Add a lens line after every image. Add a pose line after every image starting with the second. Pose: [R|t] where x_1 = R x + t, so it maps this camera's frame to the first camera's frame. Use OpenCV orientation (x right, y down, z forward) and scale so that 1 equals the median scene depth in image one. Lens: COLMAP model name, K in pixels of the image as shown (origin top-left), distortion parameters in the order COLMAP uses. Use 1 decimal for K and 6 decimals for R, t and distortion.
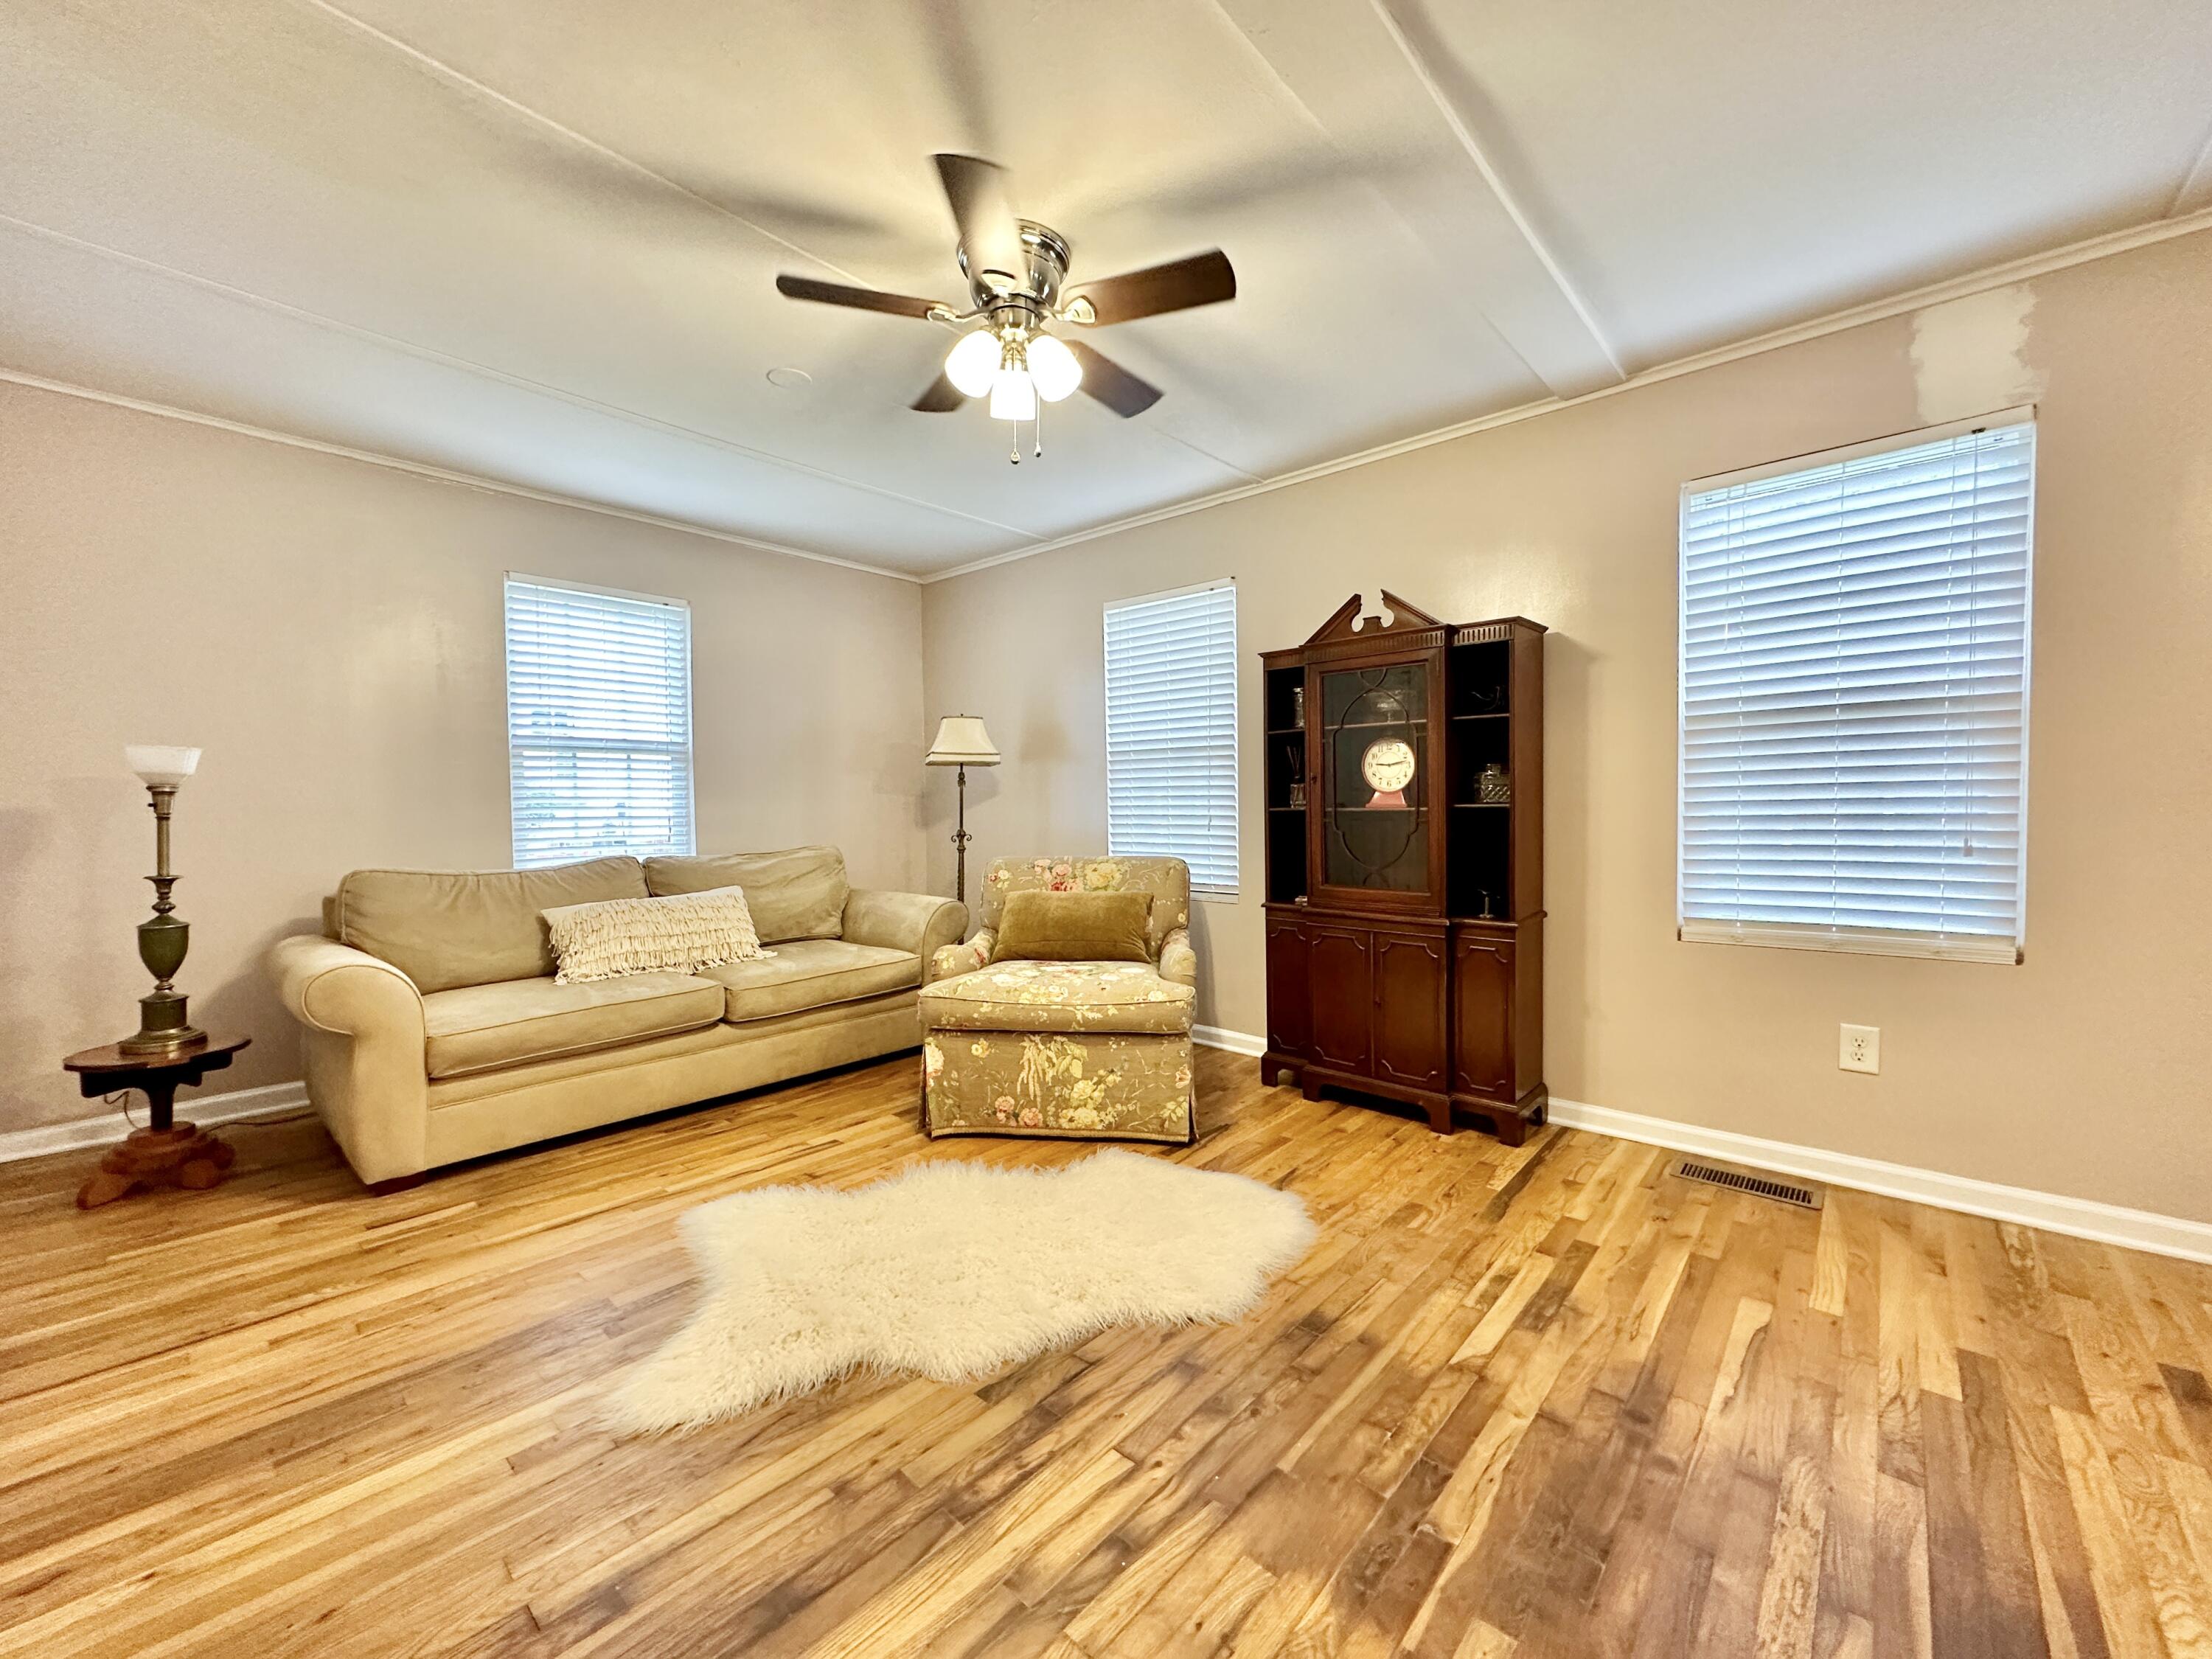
lens RADIAL K [[880.4, 0, 1107.3], [0, 880.4, 825.6], [0, 0, 1]] dist [-0.002279, 0.000204]
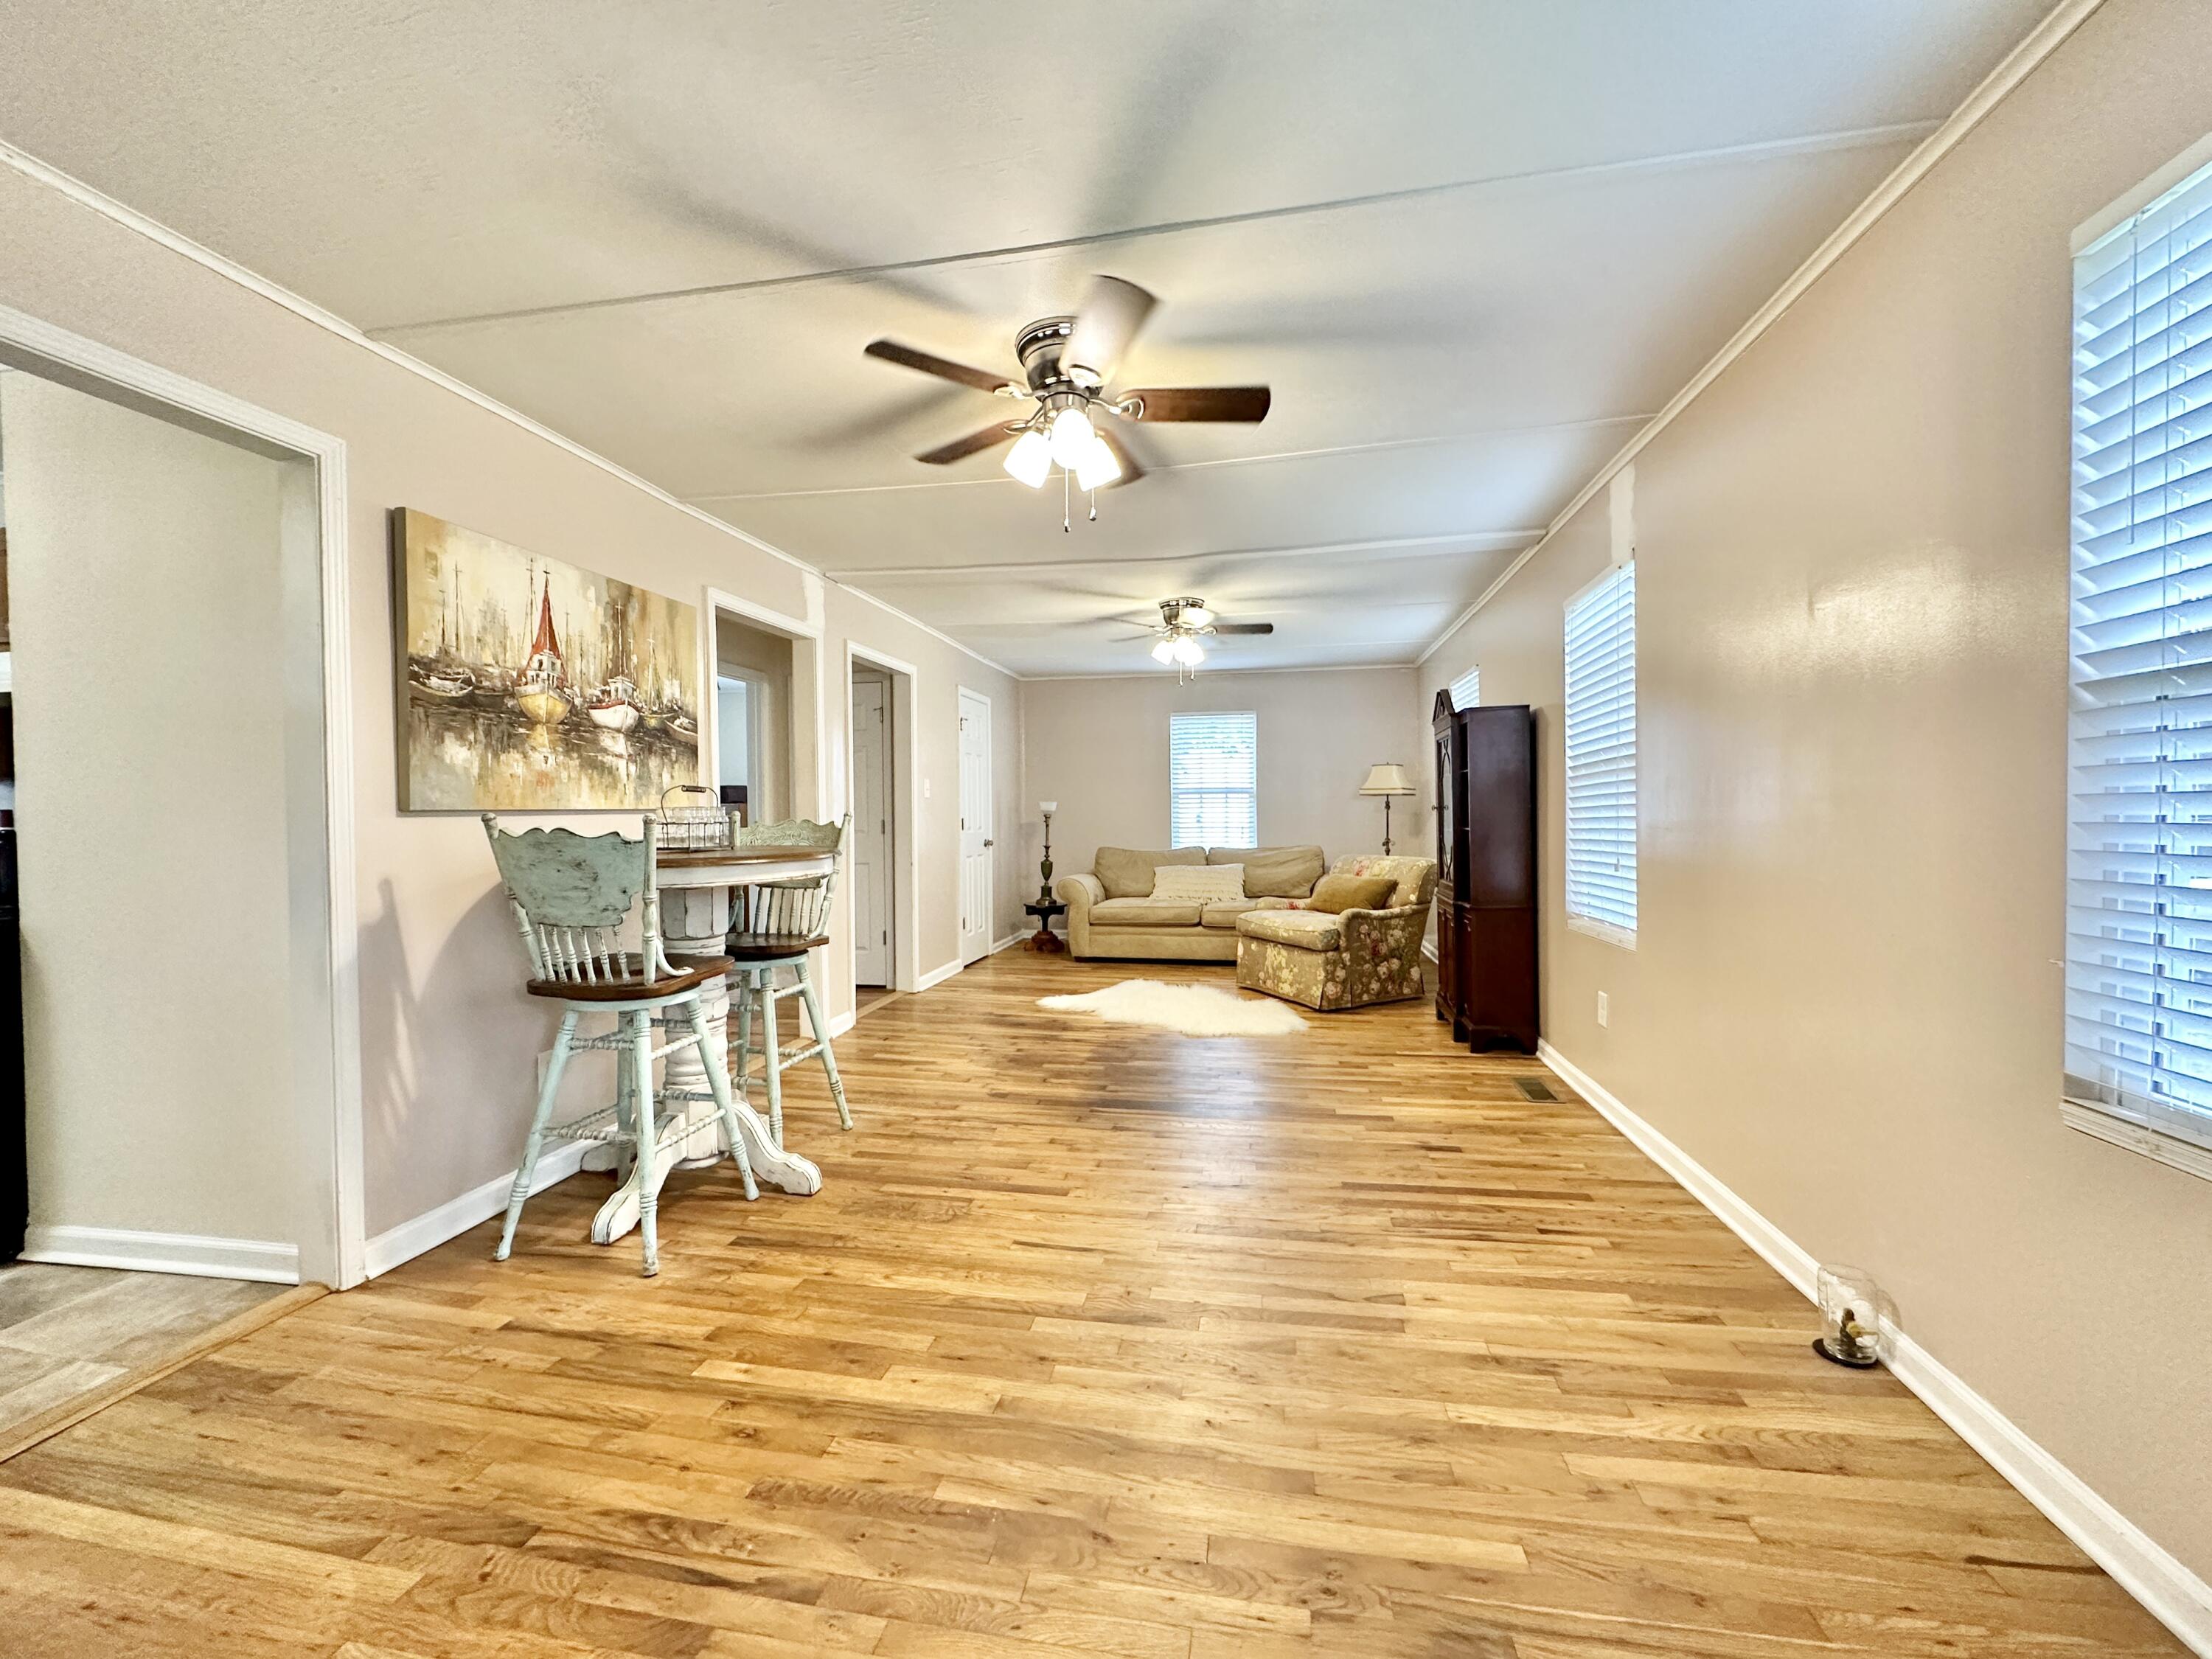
lens RADIAL K [[880.4, 0, 1107.3], [0, 880.4, 825.6], [0, 0, 1]] dist [-0.002279, 0.000204]
pose [[0.519488, 0.012348, -0.854389, 1.730491], [-0.019452, 0.999807, 0.002622, -0.023168], [0.854257, 0.015257, 0.519628, -0.406086]]
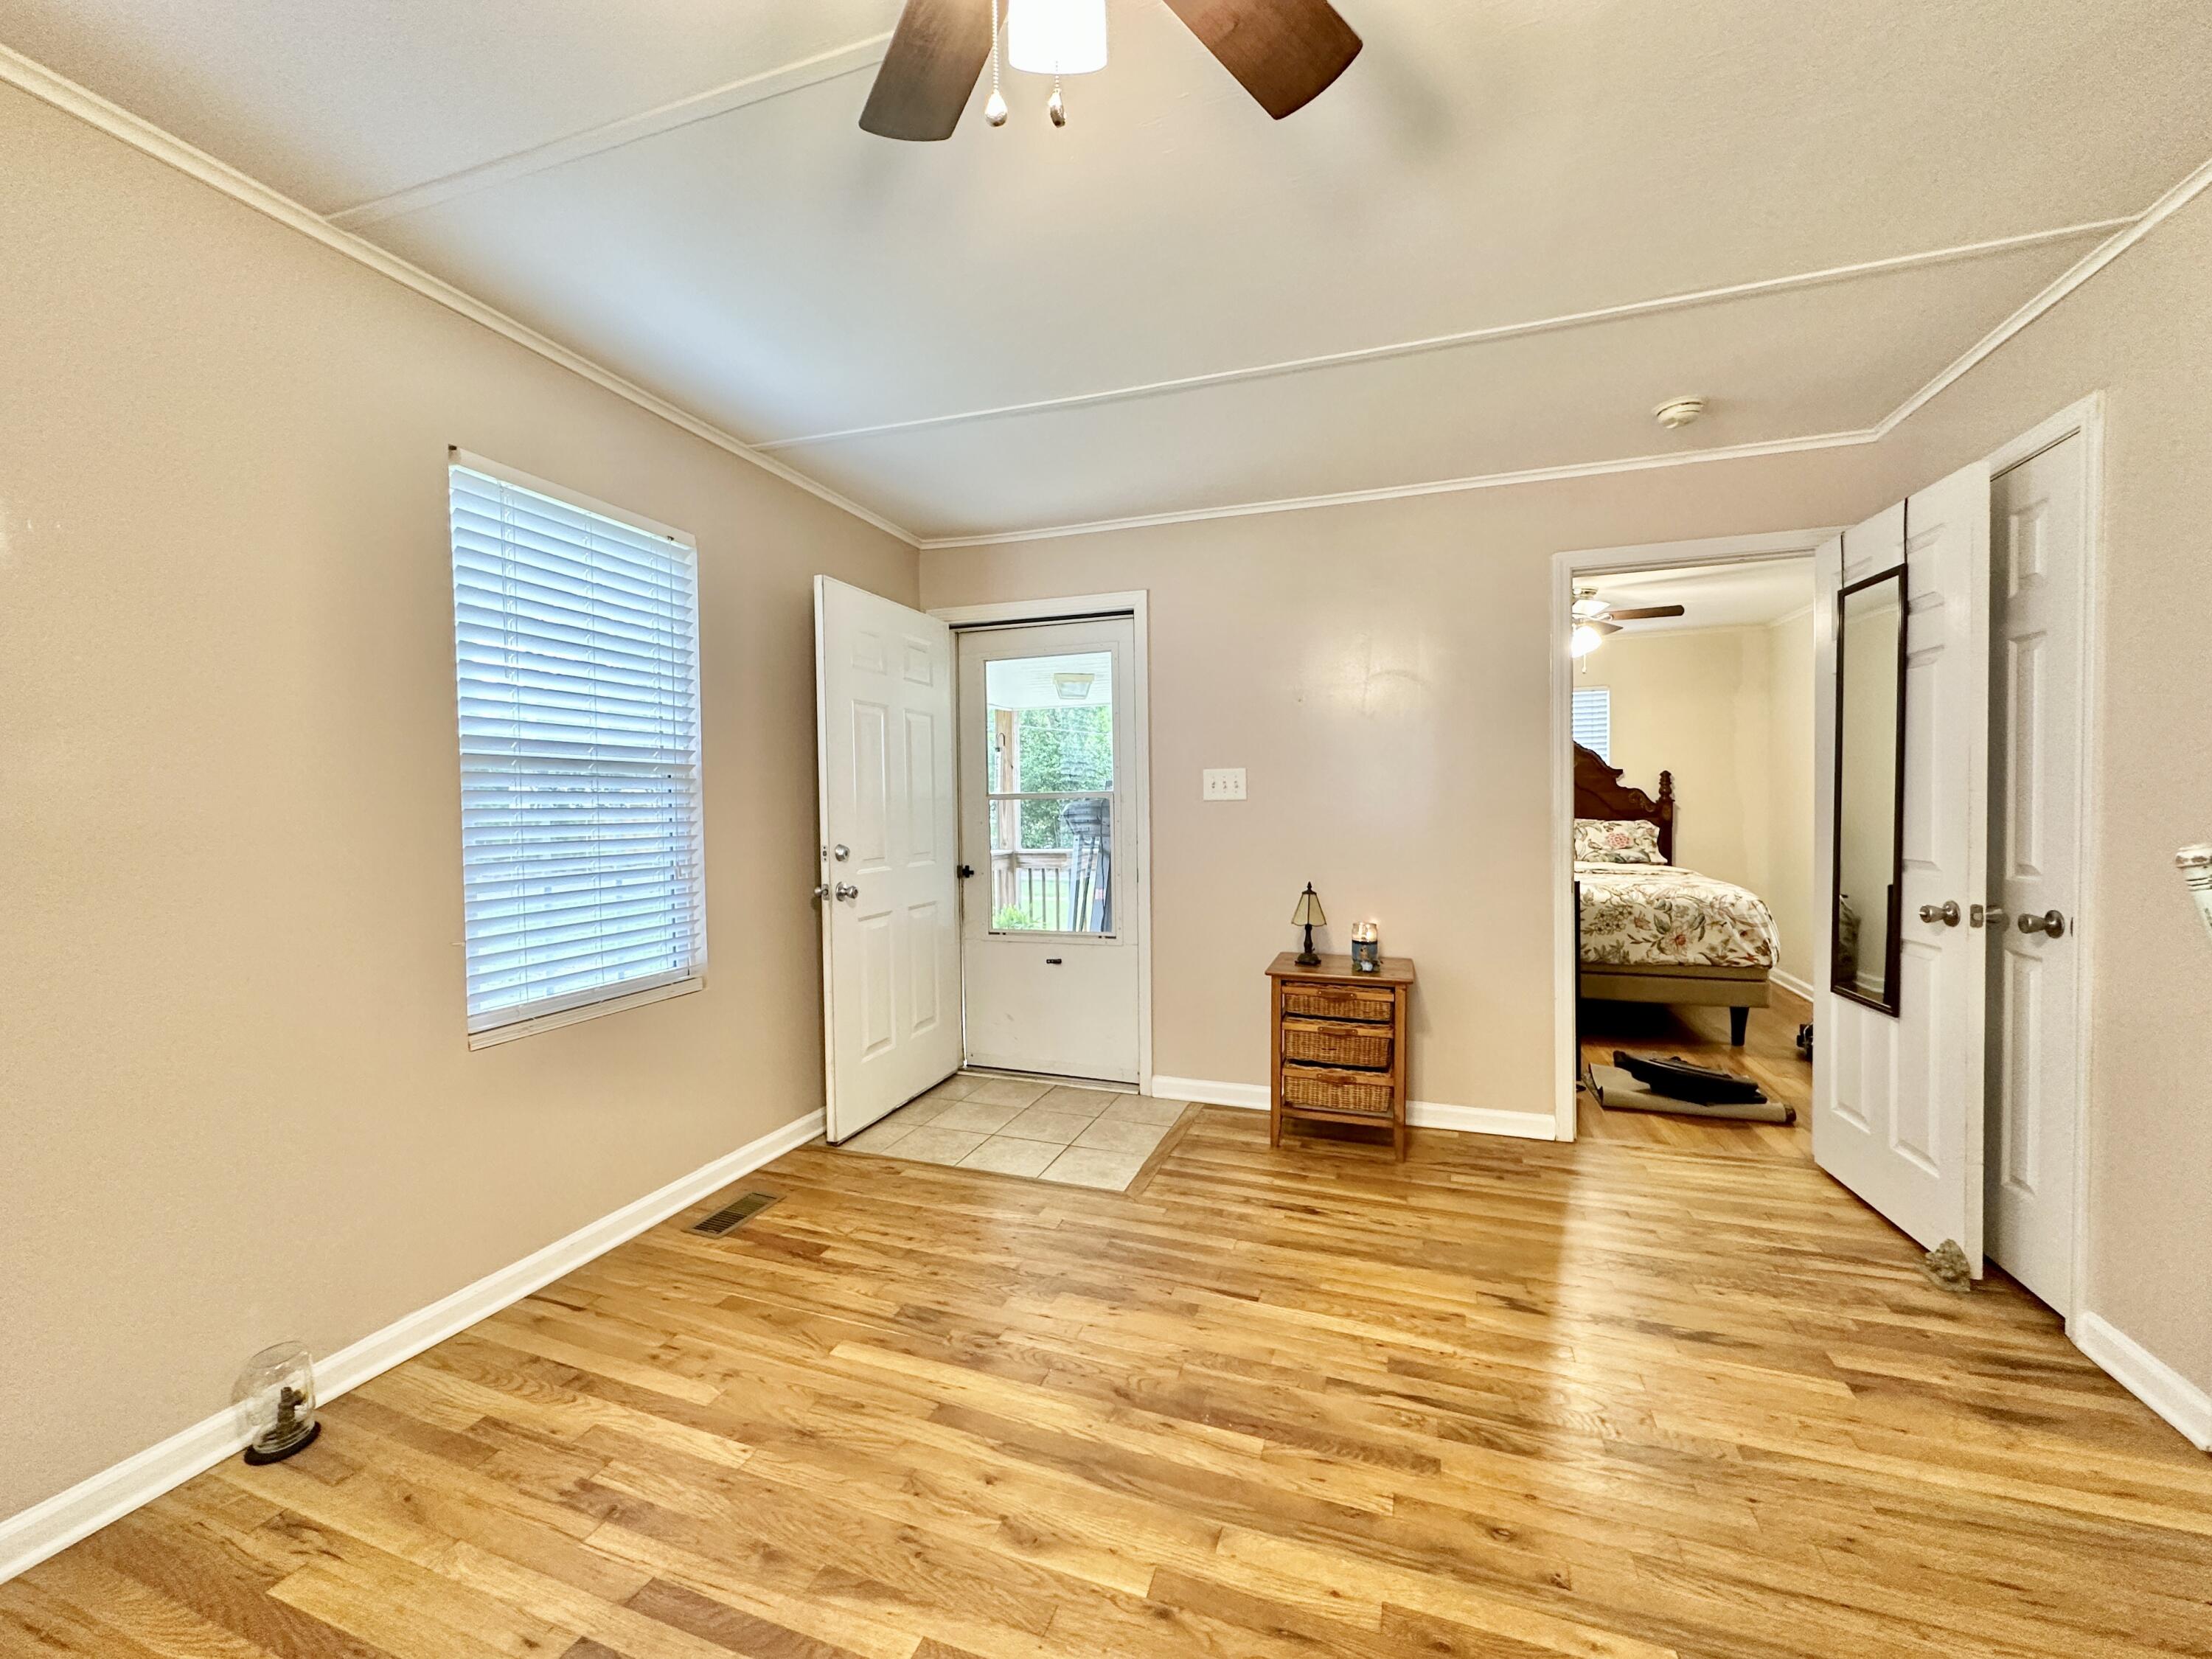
lens RADIAL K [[880.4, 0, 1107.3], [0, 880.4, 825.6], [0, 0, 1]] dist [-0.002279, 0.000204]
pose [[-0.385310, -0.015436, 0.922658, 0.488188], [0.044434, 0.998390, 0.035259, -0.061719], [-0.921717, 0.054583, -0.384003, 0.206918]]
